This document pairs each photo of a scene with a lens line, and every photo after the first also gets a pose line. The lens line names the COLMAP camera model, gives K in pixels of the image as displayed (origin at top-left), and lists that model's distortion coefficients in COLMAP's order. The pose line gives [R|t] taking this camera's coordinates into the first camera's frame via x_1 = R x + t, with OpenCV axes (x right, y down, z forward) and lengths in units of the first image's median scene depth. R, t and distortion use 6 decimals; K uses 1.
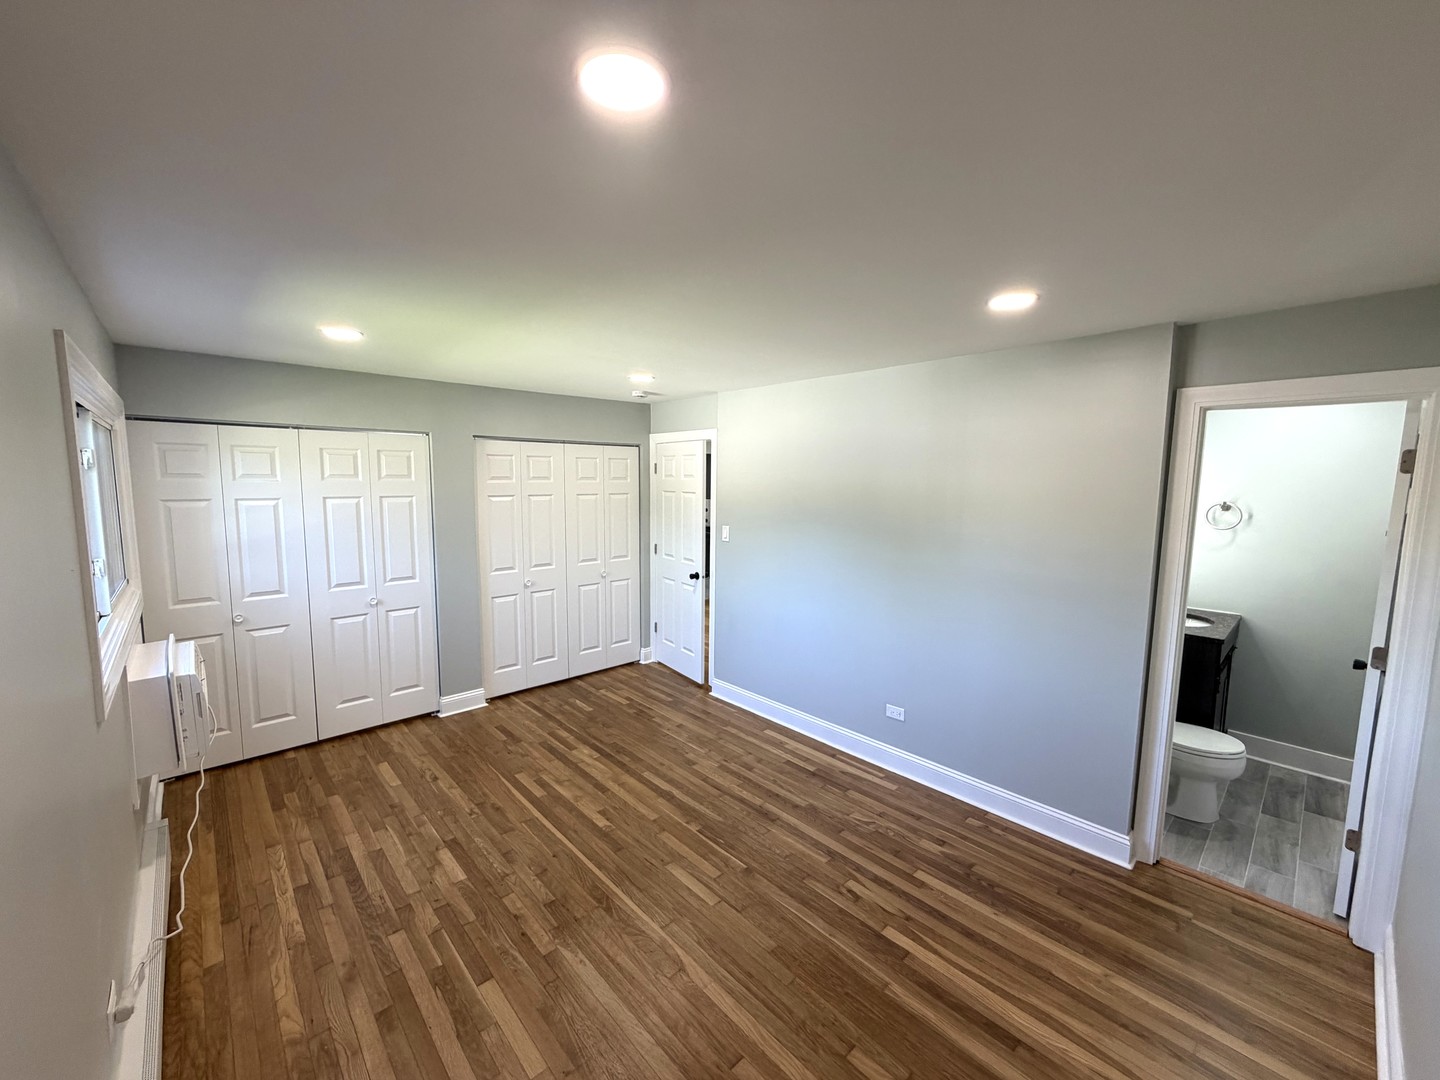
lens RADIAL K [[574.3, 0, 714.4], [0, 574.3, 540.7], [0, 0, 1]] dist [-0.000524, 0.000368]
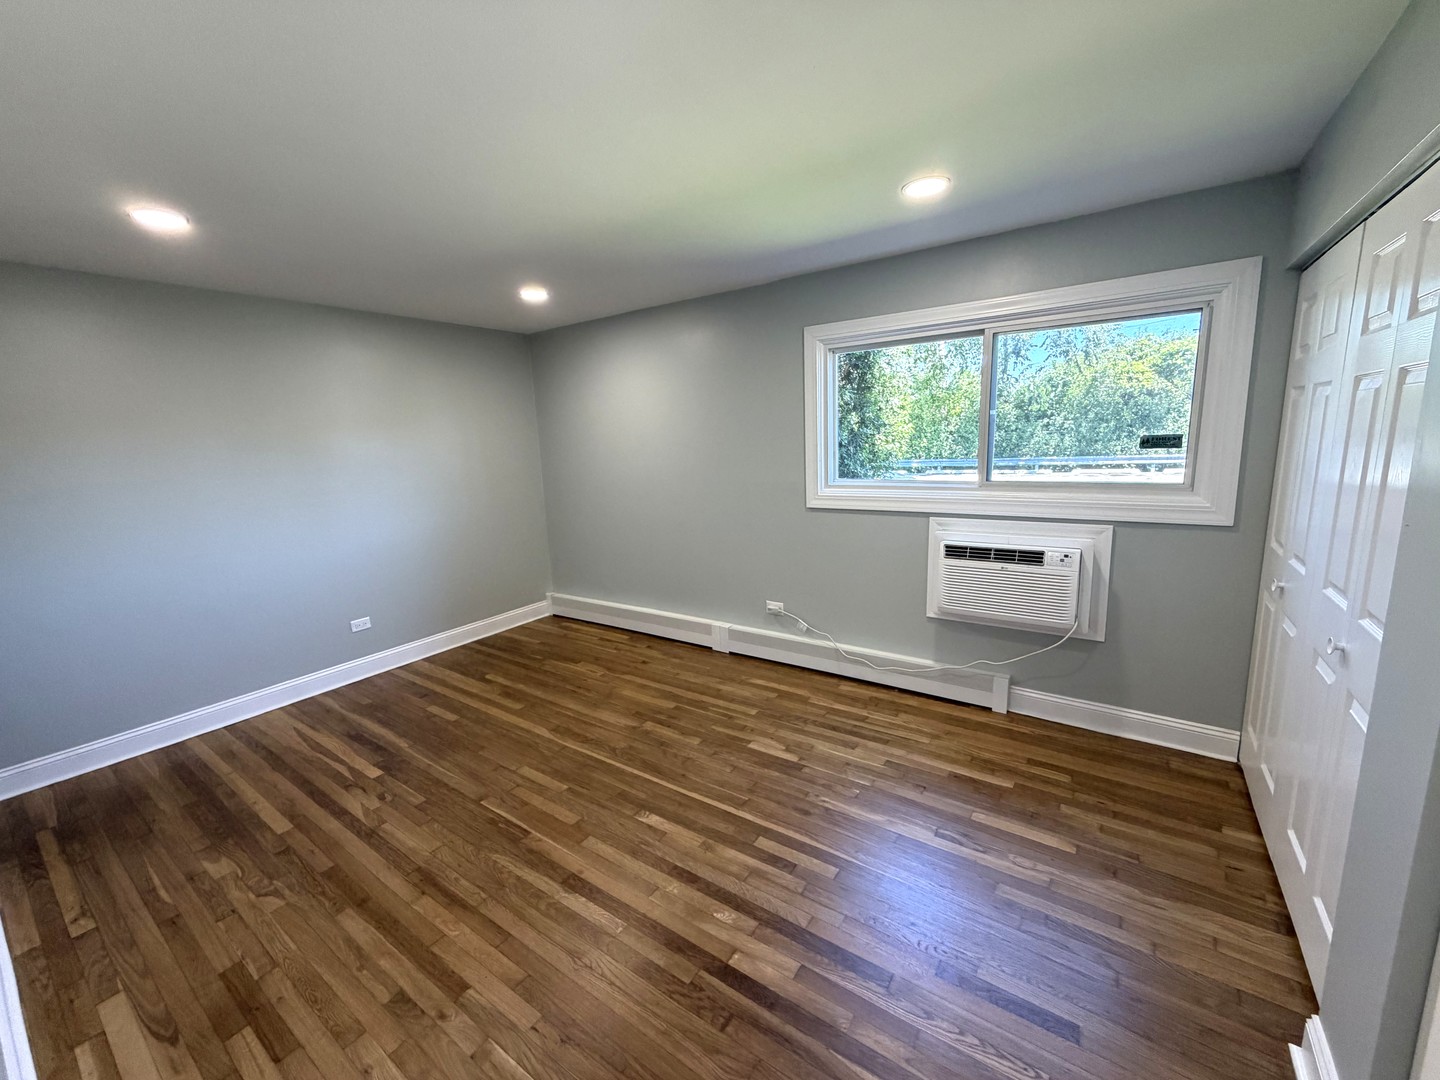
lens RADIAL K [[574.3, 0, 716.6], [0, 574.3, 538.8], [0, 0, 1]] dist [-0.000524, 0.000368]
pose [[-0.977098, 0.069011, -0.201289, -0.158949], [0.010280, 0.960154, 0.279282, -0.111900], [0.212542, 0.270817, -0.938874, 1.797875]]
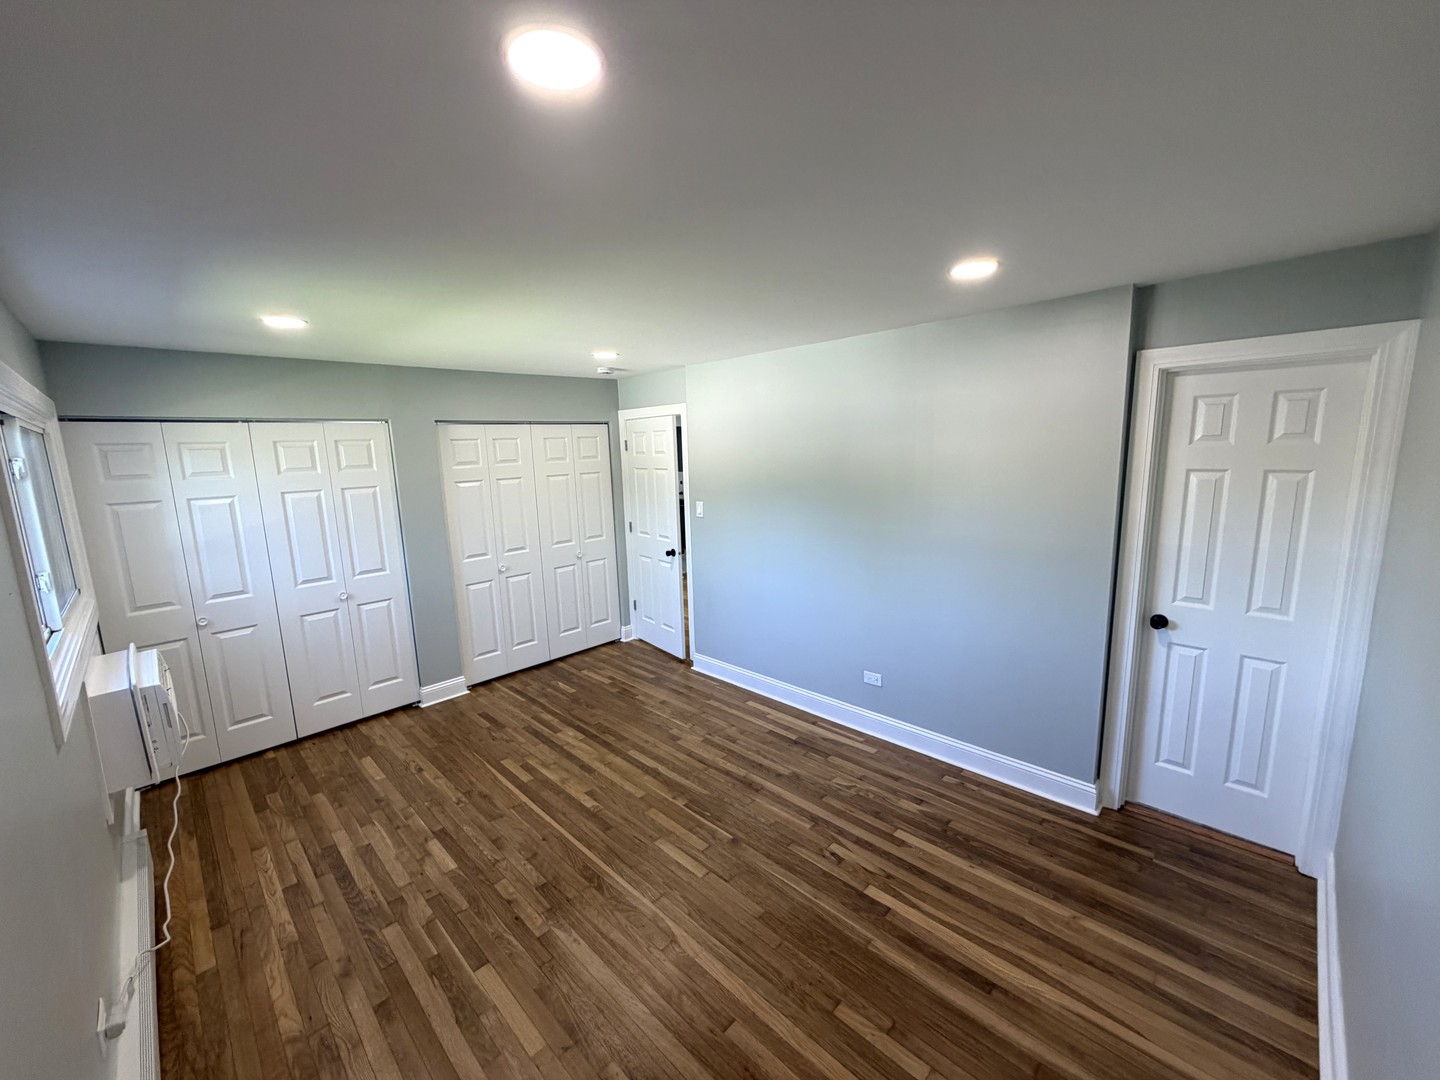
lens RADIAL K [[574.3, 0, 714.2], [0, 574.3, 540.8], [0, 0, 1]] dist [-0.000524, 0.000368]
pose [[0.998193, -0.047890, 0.036287, 0.010150], [0.045862, 0.997442, 0.054821, -0.018894], [-0.038819, -0.053058, 0.997837, 0.003569]]
